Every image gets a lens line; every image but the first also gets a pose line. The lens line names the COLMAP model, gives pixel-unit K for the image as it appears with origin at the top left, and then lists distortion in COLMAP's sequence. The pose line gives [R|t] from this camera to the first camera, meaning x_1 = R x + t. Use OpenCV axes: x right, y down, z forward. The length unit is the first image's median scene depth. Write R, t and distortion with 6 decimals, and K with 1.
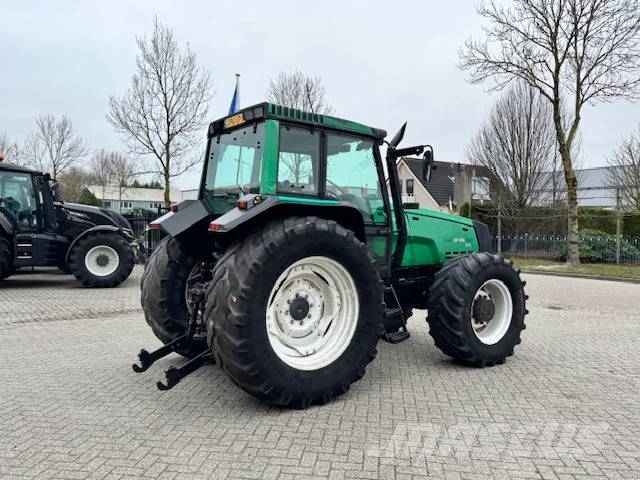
lens RADIAL K [[515.0, 0, 318.7], [0, 515.0, 237.1], [0, 0, 1]] dist [0.081067, -0.122209]
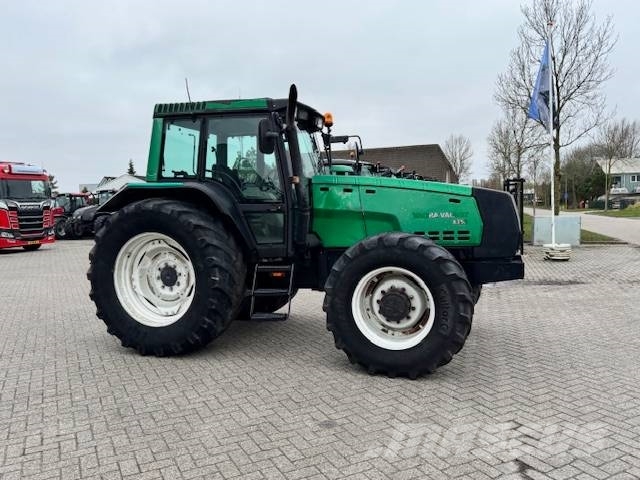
lens RADIAL K [[515.0, 0, 322.0], [0, 515.0, 244.6], [0, 0, 1]] dist [0.081067, -0.122209]
pose [[0.577202, 0.032721, -0.815946, 0.847953], [0.013506, 0.998678, 0.049604, 0.009162], [0.816490, -0.039652, 0.575996, 0.455740]]
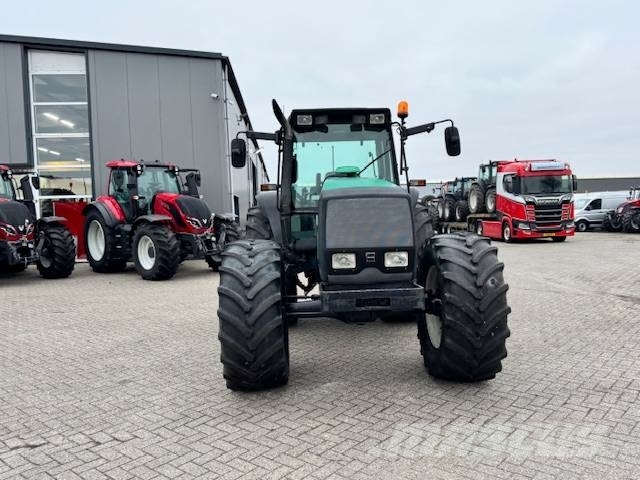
lens RADIAL K [[515.0, 0, 321.3], [0, 515.0, 242.0], [0, 0, 1]] dist [0.081067, -0.122209]
pose [[-0.542715, 0.046706, -0.838617, 0.859977], [0.005066, 0.998617, 0.052338, -0.004919], [0.839902, 0.024156, -0.542201, 1.448894]]
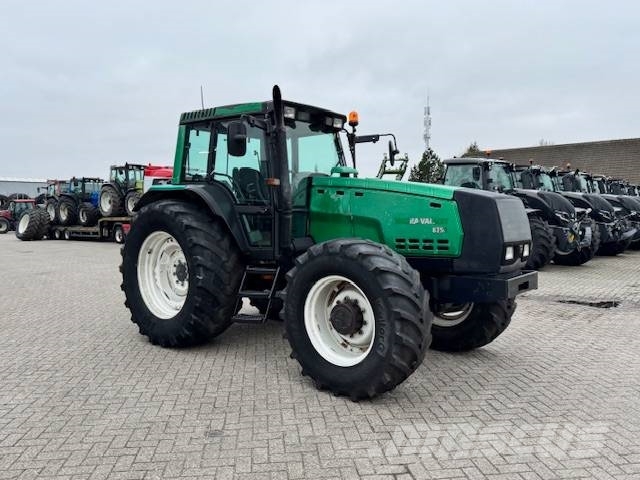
lens RADIAL K [[515.0, 0, 320.1], [0, 515.0, 241.4], [0, 0, 1]] dist [0.081067, -0.122209]
pose [[0.249000, 0.040896, -0.967640, 0.953883], [-0.007981, 0.999161, 0.040174, 0.006351], [0.968471, -0.002280, 0.249118, 0.761662]]
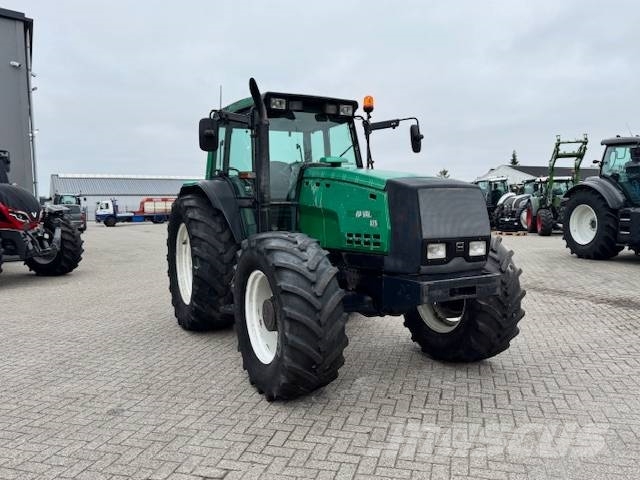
lens RADIAL K [[515.0, 0, 322.2], [0, 515.0, 243.1], [0, 0, 1]] dist [0.081067, -0.122209]
pose [[-0.131992, 0.059706, -0.989451, 0.946579], [-0.003793, 0.998147, 0.060737, 0.003301], [0.991243, 0.011770, -0.131521, 1.112150]]
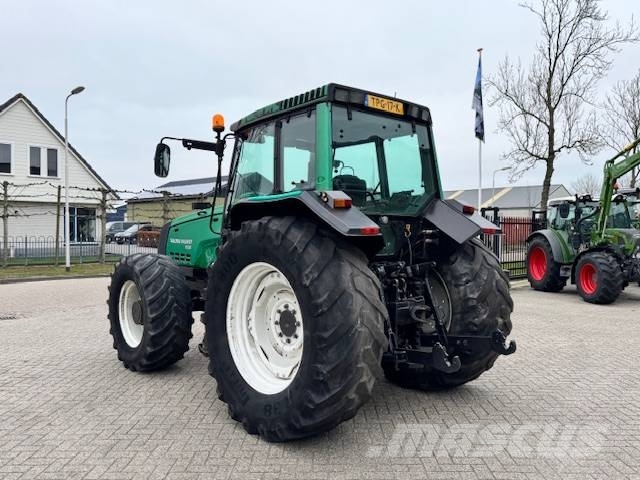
lens RADIAL K [[515.0, 0, 319.4], [0, 515.0, 241.5], [0, 0, 1]] dist [0.081067, -0.122209]
pose [[-0.119594, -0.034269, 0.992231, -0.831682], [0.016127, 0.999205, 0.036454, -0.028913], [-0.992692, 0.020362, -0.118946, 1.012565]]
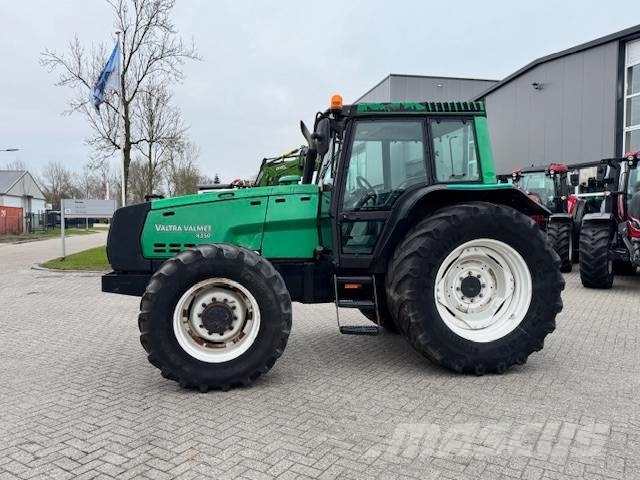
lens RADIAL K [[515.0, 0, 315.9], [0, 515.0, 239.8], [0, 0, 1]] dist [0.081067, -0.122209]
pose [[-0.909668, -0.026284, 0.414503, -0.302102], [0.000255, 0.997960, 0.063840, -0.030378], [-0.415335, 0.058179, -0.907806, 1.824192]]
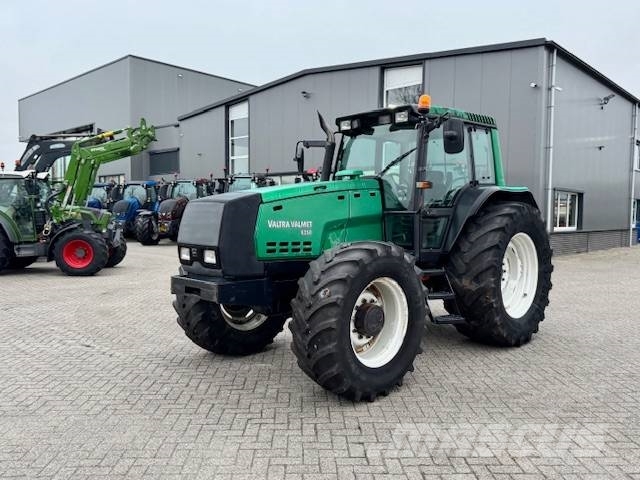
lens RADIAL K [[515.0, 0, 322.0], [0, 515.0, 241.6], [0, 0, 1]] dist [0.081067, -0.122209]
pose [[-0.984971, -0.011944, -0.172309, 0.310087], [-0.024970, 0.996973, 0.073628, -0.026083], [0.170908, 0.076824, -0.982287, 1.877425]]
